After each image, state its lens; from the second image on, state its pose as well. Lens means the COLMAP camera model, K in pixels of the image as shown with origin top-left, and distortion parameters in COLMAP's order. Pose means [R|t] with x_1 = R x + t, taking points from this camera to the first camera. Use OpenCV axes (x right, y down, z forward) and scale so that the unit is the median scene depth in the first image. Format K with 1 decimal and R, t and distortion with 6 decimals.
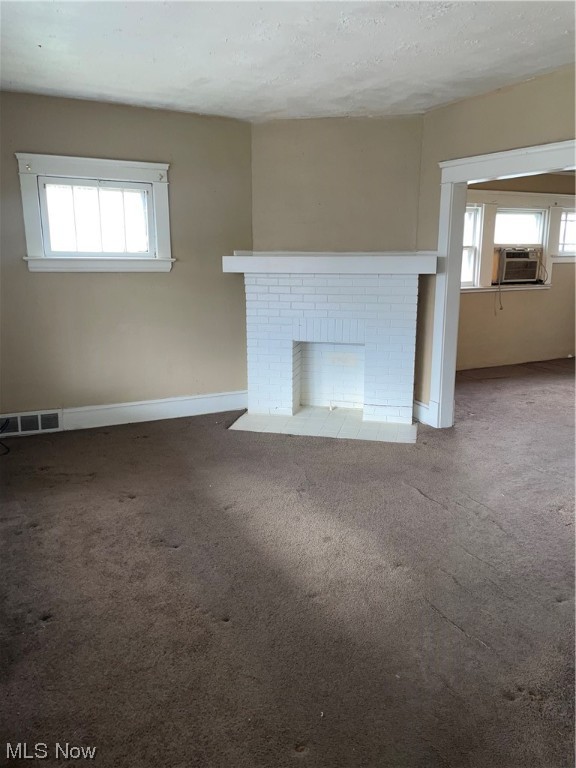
lens RADIAL K [[581.3, 0, 292.2], [0, 581.3, 380.5], [0, 0, 1]] dist [0.052422, -0.035500]
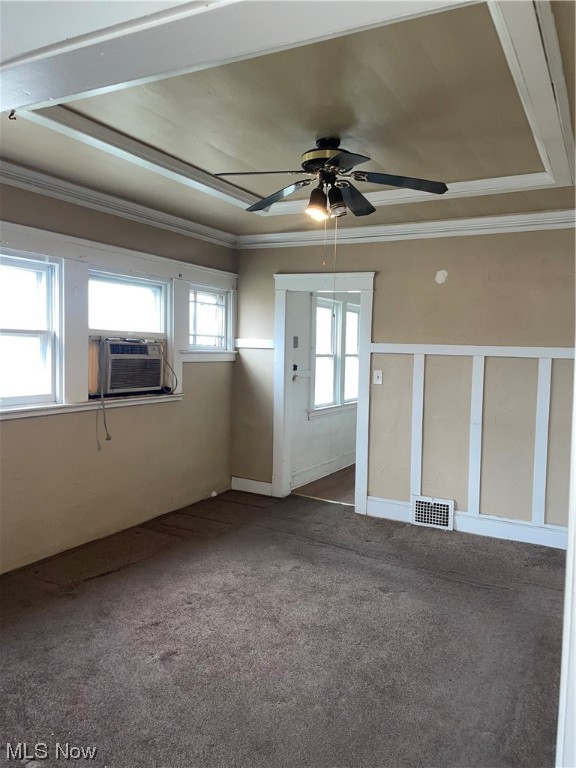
lens RADIAL K [[581.3, 0, 291.1], [0, 581.3, 380.2], [0, 0, 1]] dist [0.052422, -0.035500]
pose [[0.820505, -0.008083, 0.571582, 0.172915], [0.093809, 0.988248, -0.120688, -0.091743], [-0.563889, 0.152645, 0.811621, 0.412424]]
